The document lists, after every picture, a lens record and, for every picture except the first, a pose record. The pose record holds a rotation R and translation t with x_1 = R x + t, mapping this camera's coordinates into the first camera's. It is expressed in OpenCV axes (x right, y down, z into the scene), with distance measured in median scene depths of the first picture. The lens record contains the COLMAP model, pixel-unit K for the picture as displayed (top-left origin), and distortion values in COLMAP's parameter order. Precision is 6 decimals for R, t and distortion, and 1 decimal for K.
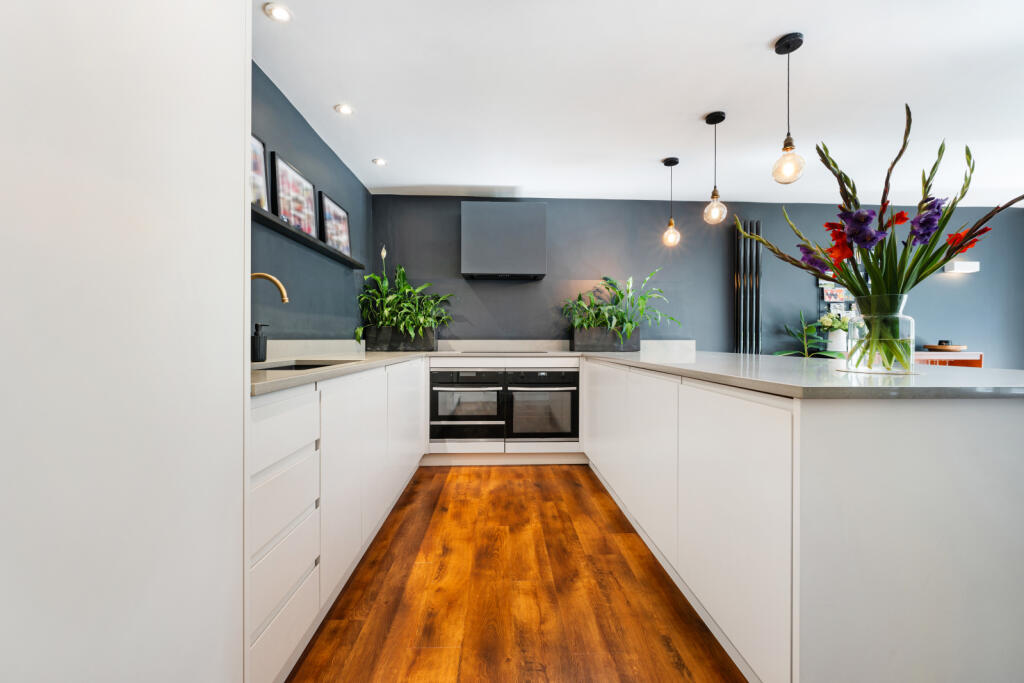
lens RADIAL K [[402.2, 0, 518.8], [0, 402.2, 340.4], [0, 0, 1]] dist [-0.000532, 0.000278]
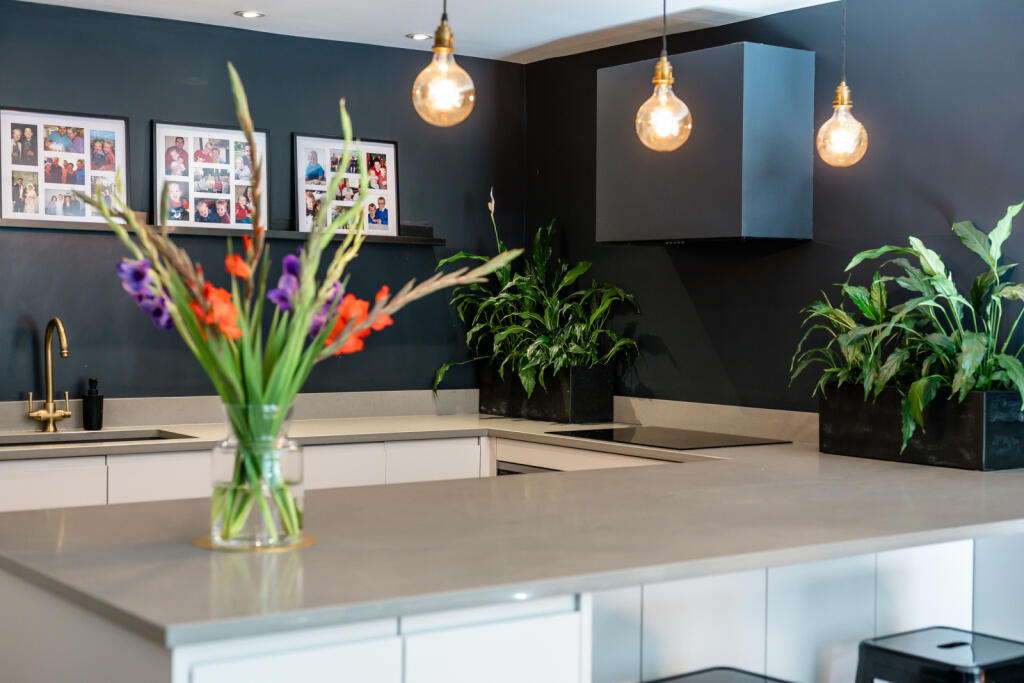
lens RADIAL K [[1486.4, 0, 511.7], [0, 1486.4, 344.3], [0, 0, 1]] dist [0.013902, 0.000000]
pose [[0.547635, 0.027695, -0.836259, 1.119888], [-0.014502, 0.999616, 0.023608, -0.097509], [0.836592, -0.000801, 0.547826, 0.077480]]
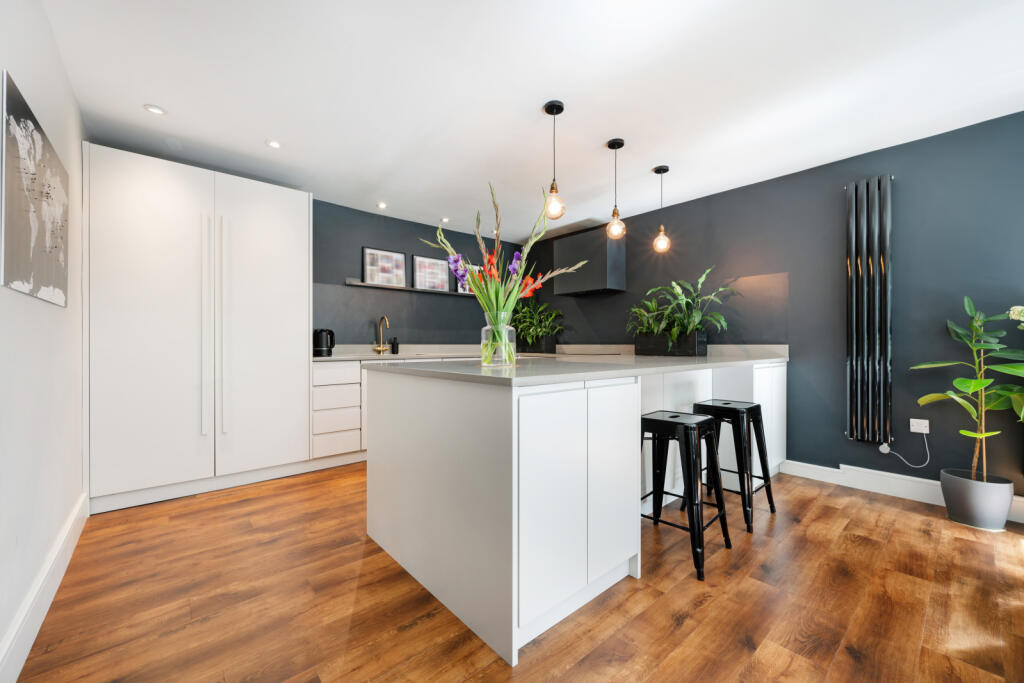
lens RADIAL K [[402.2, 0, 511.7], [0, 402.2, 347.8], [0, 0, 1]] dist [-0.000532, 0.000278]
pose [[0.615963, 0.006184, -0.787751, 0.836795], [-0.003312, 0.999981, 0.005260, 0.002644], [0.787768, -0.000631, 0.615972, 0.063657]]
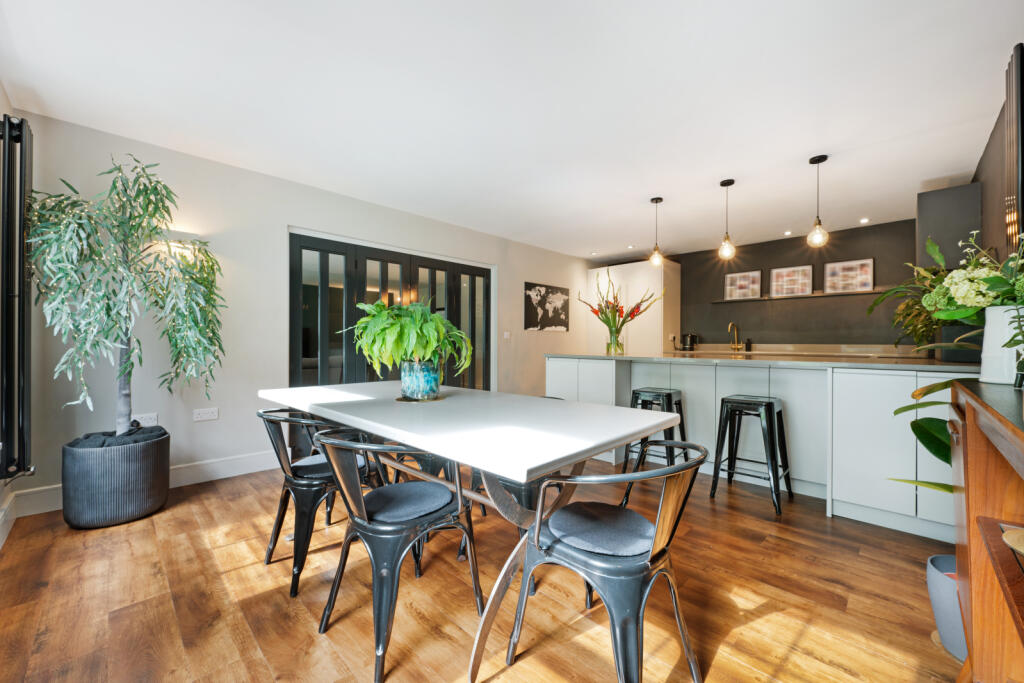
lens RADIAL K [[402.2, 0, 511.9], [0, 402.2, 341.3], [0, 0, 1]] dist [-0.000532, 0.000278]
pose [[-0.735643, -0.006318, -0.677340, 1.384707], [-0.007550, 0.999971, -0.001127, -0.002201], [0.677327, 0.004284, -0.735669, 1.068272]]
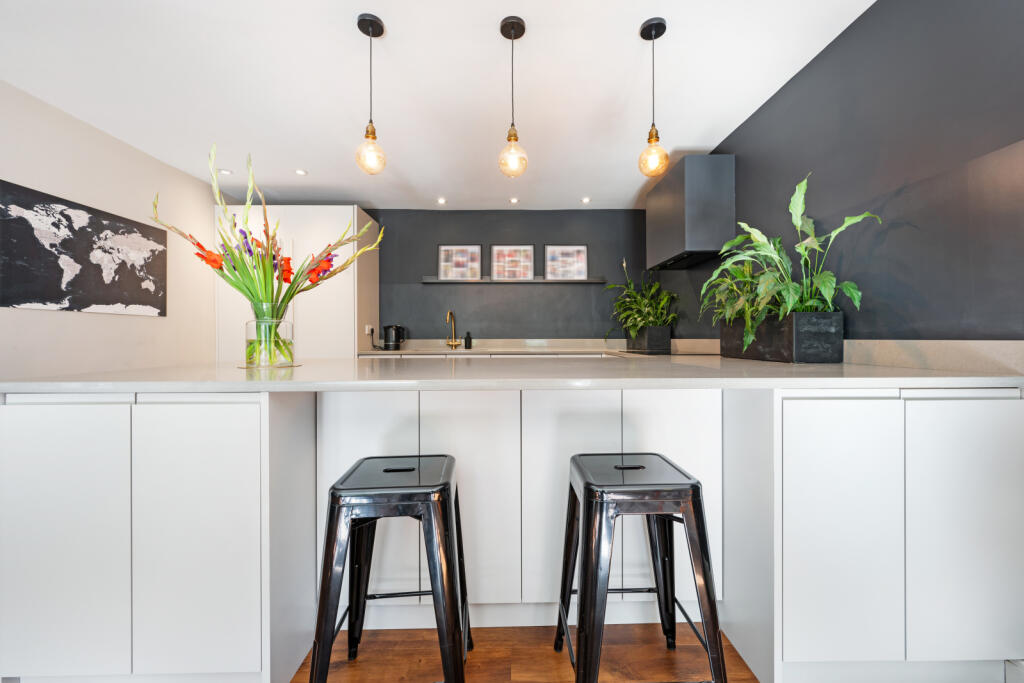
lens RADIAL K [[402.2, 0, 513.6], [0, 402.2, 336.5], [0, 0, 1]] dist [-0.000532, 0.000278]
pose [[-0.037801, -0.004089, -0.999277, 0.844206], [-0.000298, 0.999992, -0.004081, -0.003230], [0.999285, 0.000143, -0.037802, 0.722532]]
